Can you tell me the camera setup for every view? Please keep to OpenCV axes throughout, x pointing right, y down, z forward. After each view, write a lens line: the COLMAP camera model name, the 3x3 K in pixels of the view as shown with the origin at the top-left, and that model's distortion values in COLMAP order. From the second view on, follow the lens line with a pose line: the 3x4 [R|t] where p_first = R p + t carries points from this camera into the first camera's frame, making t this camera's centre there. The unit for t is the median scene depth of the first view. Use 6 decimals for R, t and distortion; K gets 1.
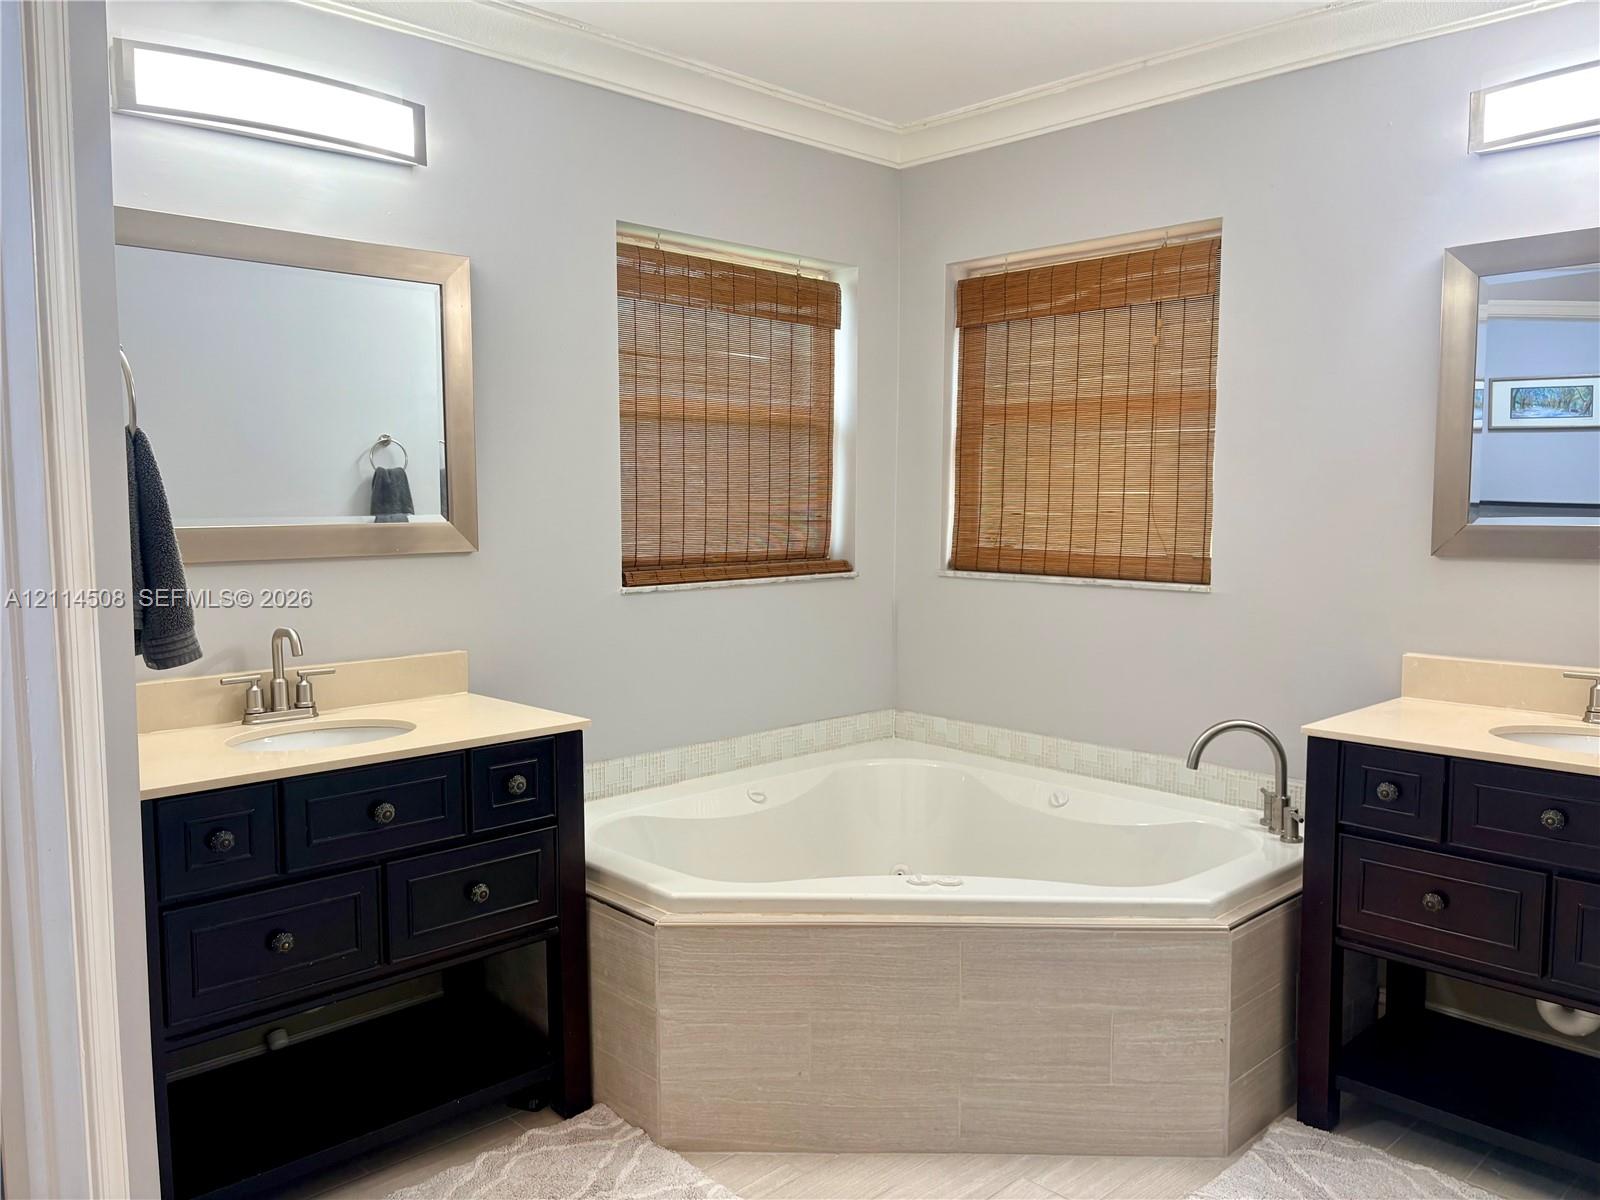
lens RADIAL K [[1218.9, 0, 806.5], [0, 1218.9, 610.4], [0, 0, 1]] dist [0.039681, -0.048542]
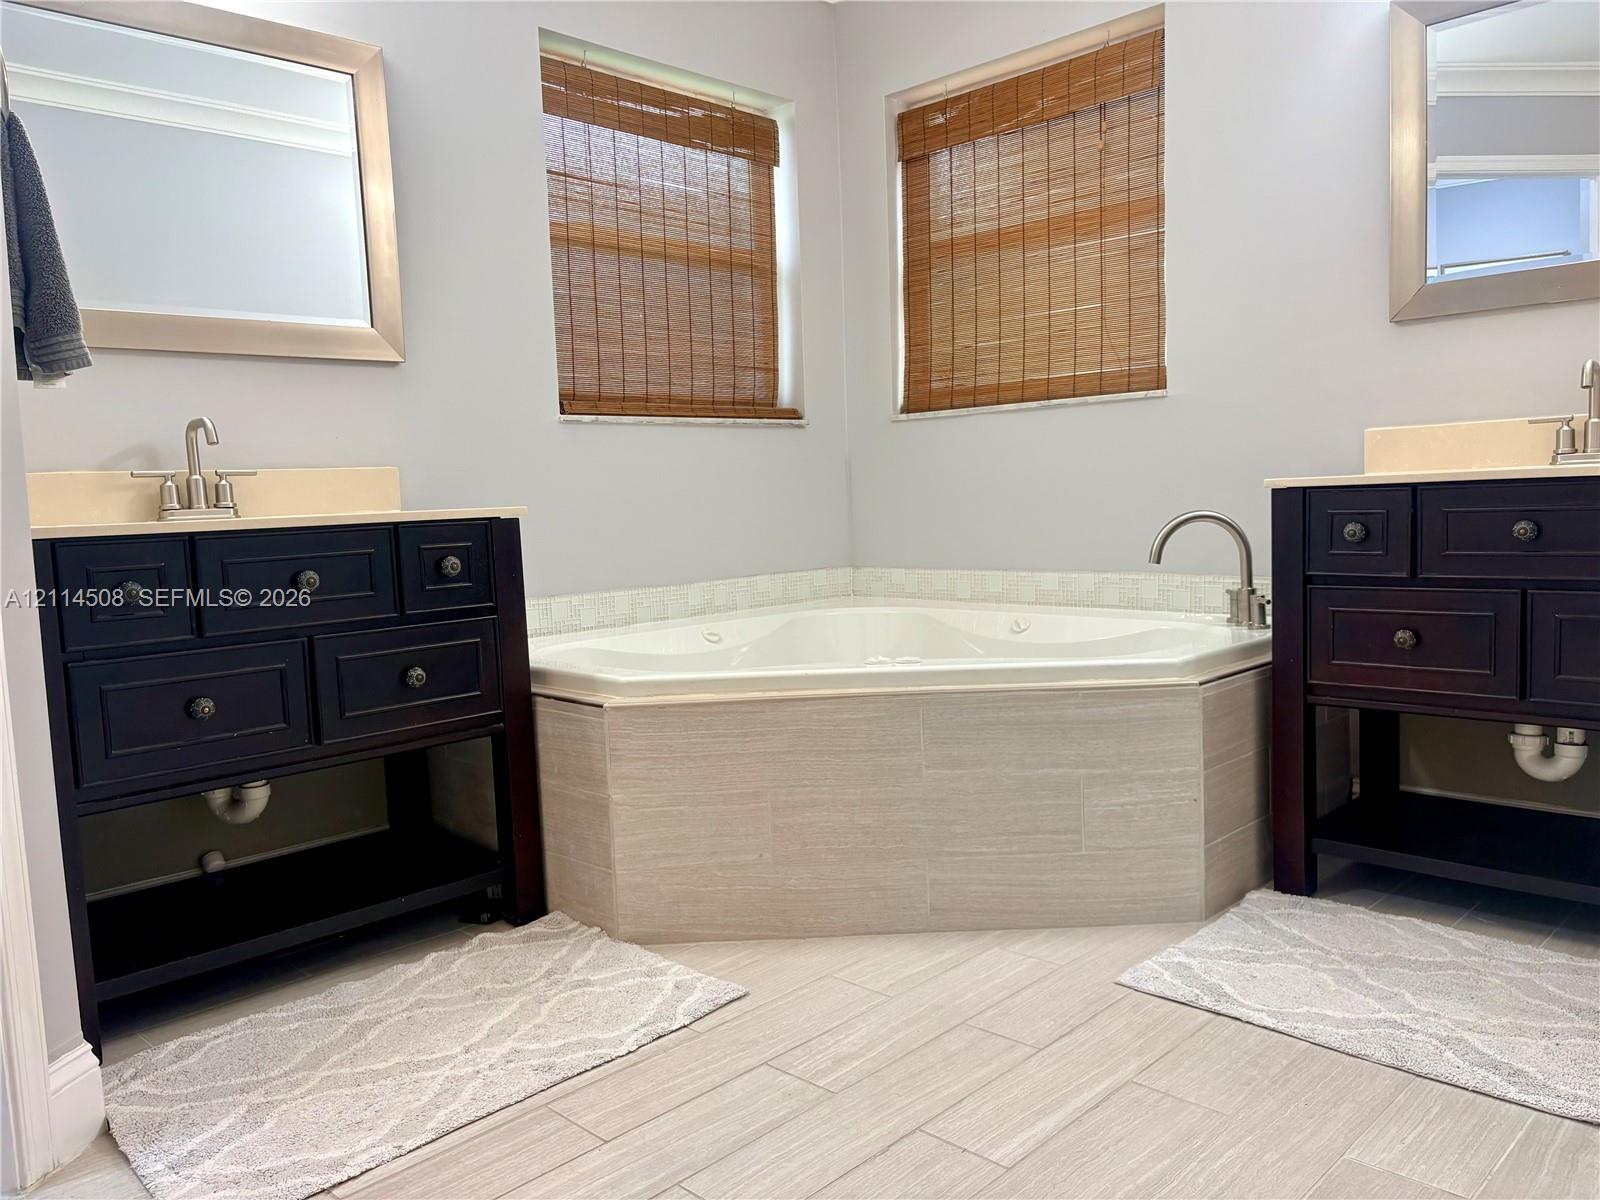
lens RADIAL K [[1218.9, 0, 800.6], [0, 1218.9, 614.5], [0, 0, 1]] dist [0.039681, -0.048542]
pose [[0.998863, -0.041845, 0.022857, 0.011327], [0.041786, 0.999122, 0.003022, 0.180696], [-0.022963, -0.002064, 0.999734, 0.039959]]
